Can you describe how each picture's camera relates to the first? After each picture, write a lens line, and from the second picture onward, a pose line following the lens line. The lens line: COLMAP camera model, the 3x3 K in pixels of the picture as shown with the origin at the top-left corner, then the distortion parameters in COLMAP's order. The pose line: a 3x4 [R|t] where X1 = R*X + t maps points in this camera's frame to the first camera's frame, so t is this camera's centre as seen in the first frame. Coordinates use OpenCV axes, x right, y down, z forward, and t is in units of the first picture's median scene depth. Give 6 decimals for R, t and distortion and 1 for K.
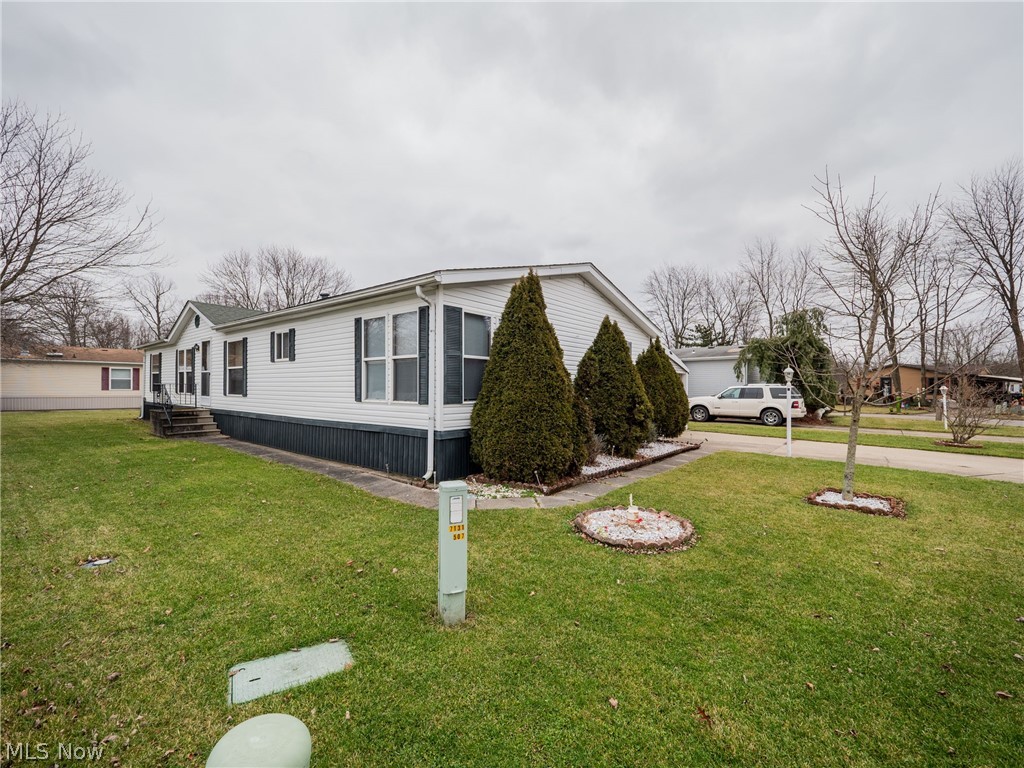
lens RADIAL K [[447.1, 0, 507.6], [0, 447.1, 382.1], [0, 0, 1]] dist [-0.010024, -0.000141]
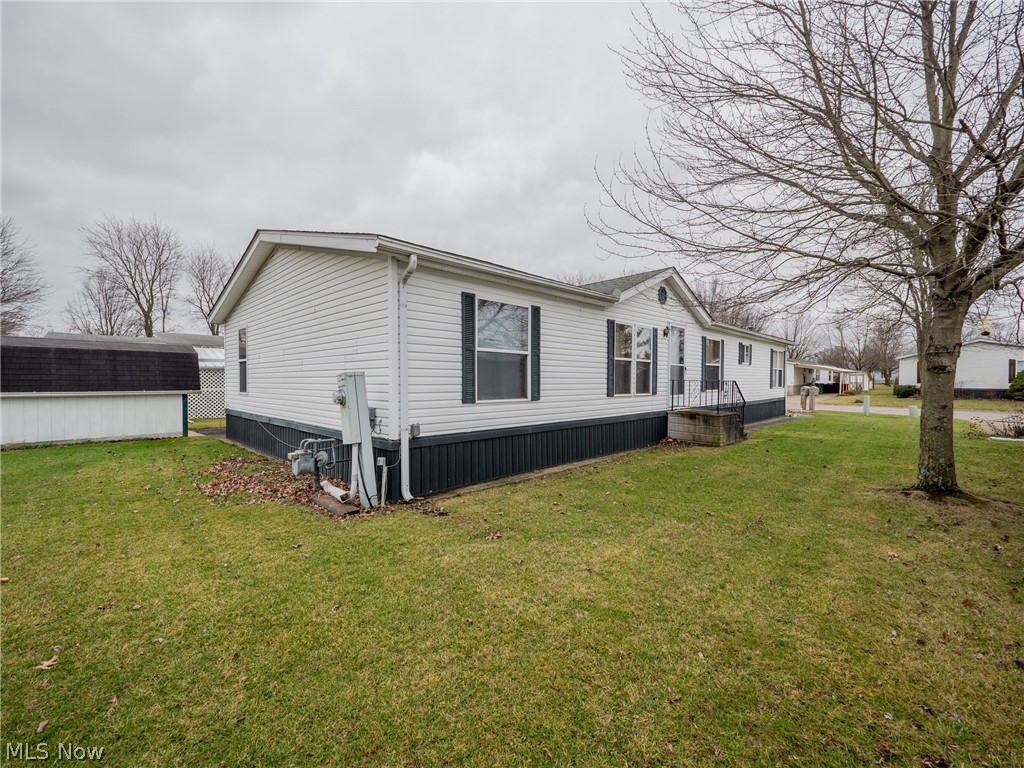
lens RADIAL K [[447.1, 0, 507.2], [0, 447.1, 387.3], [0, 0, 1]] dist [-0.010024, -0.000141]
pose [[0.098262, -0.000541, 0.995160, -1.208282], [-0.001610, 0.999998, 0.000703, 0.016656], [-0.995159, -0.001671, 0.098261, 0.960508]]
